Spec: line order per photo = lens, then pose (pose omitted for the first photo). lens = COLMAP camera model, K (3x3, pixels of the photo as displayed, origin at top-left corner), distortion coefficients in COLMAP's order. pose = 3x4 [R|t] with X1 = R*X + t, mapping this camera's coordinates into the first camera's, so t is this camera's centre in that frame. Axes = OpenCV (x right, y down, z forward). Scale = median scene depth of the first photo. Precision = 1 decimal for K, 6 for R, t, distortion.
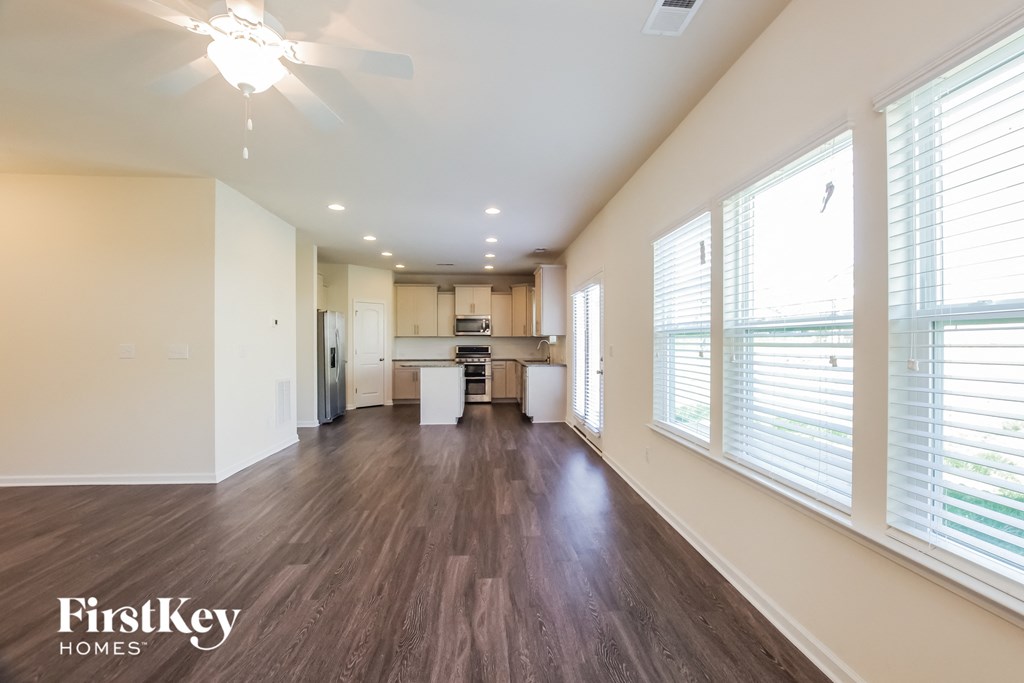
lens RADIAL K [[456.1, 0, 526.4], [0, 456.1, 343.6], [0, 0, 1]] dist [-0.020683, 0.000059]
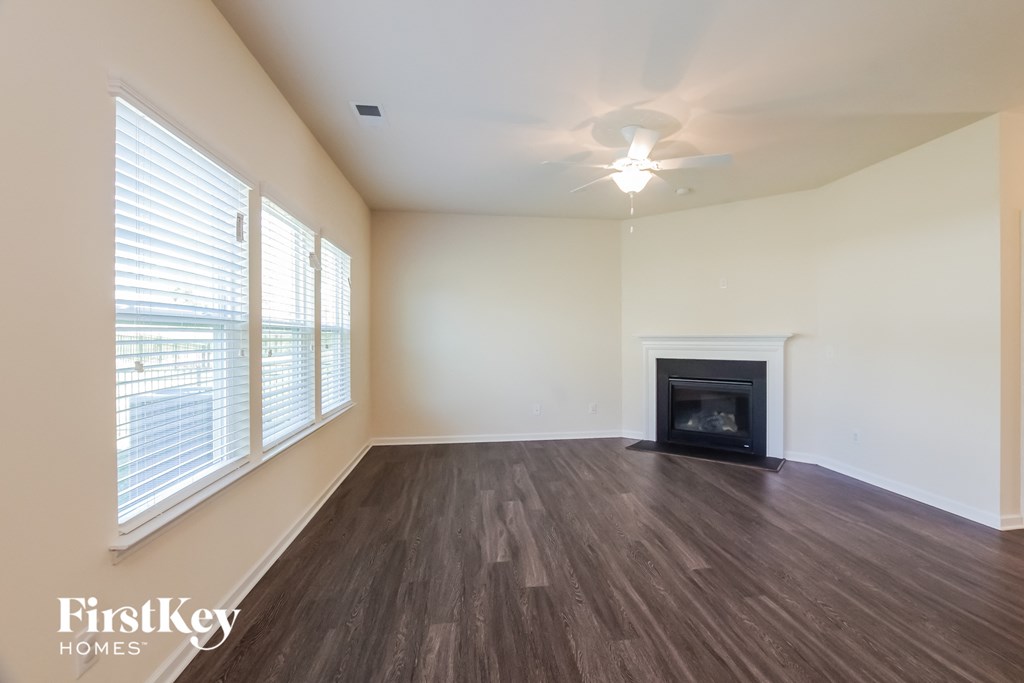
lens RADIAL K [[457.1, 0, 534.5], [0, 457.1, 339.1], [0, 0, 1]] dist [-0.033838, 0.005501]
pose [[-0.998486, 0.003023, -0.054932, -0.075999], [0.002573, 0.999963, 0.008250, -0.005795], [0.054955, 0.008097, -0.998456, 1.459362]]
